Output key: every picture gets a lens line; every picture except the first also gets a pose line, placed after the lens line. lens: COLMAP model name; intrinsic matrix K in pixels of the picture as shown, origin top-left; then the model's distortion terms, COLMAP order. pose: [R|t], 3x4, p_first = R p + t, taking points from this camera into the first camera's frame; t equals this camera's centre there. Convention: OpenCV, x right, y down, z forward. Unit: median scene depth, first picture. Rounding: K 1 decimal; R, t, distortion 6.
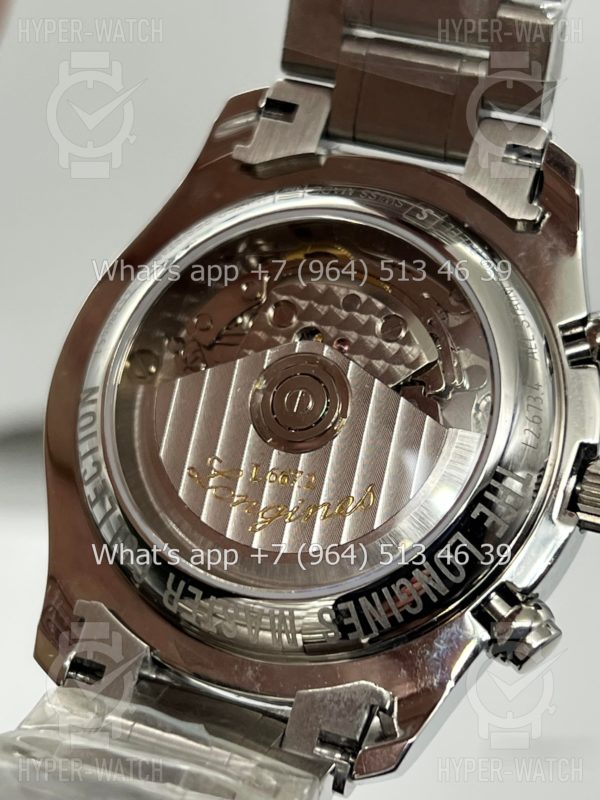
lens RADIAL K [[1937.6, 0, 300.0], [0, 1937.6, 400.0], [0, 0, 1]] dist [0.093899, 0.029612]
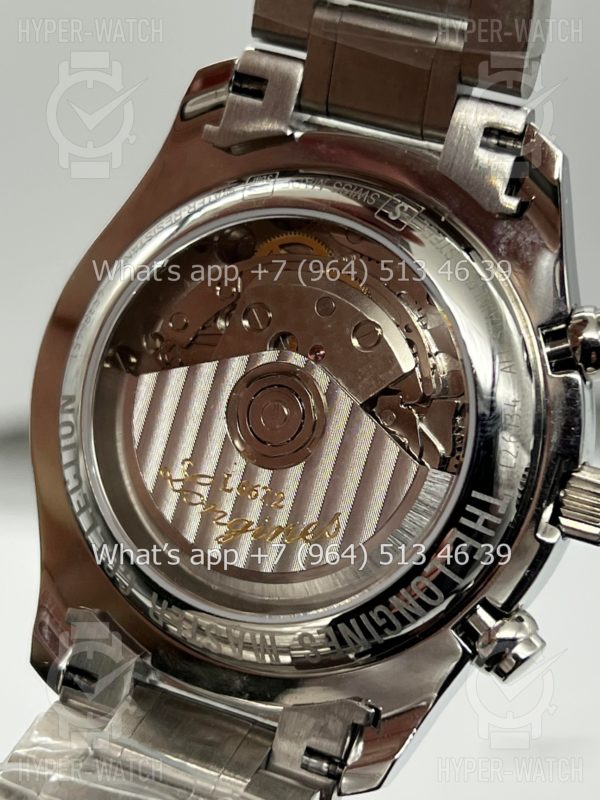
lens RADIAL K [[1937.6, 0, 300.0], [0, 1937.6, 400.0], [0, 0, 1]] dist [0.093899, 0.029612]
pose [[0.996759, -0.035280, -0.072297, 0.081421], [0.048571, 0.980338, 0.191254, -0.188743], [0.064128, -0.194146, 0.978874, 0.042355]]
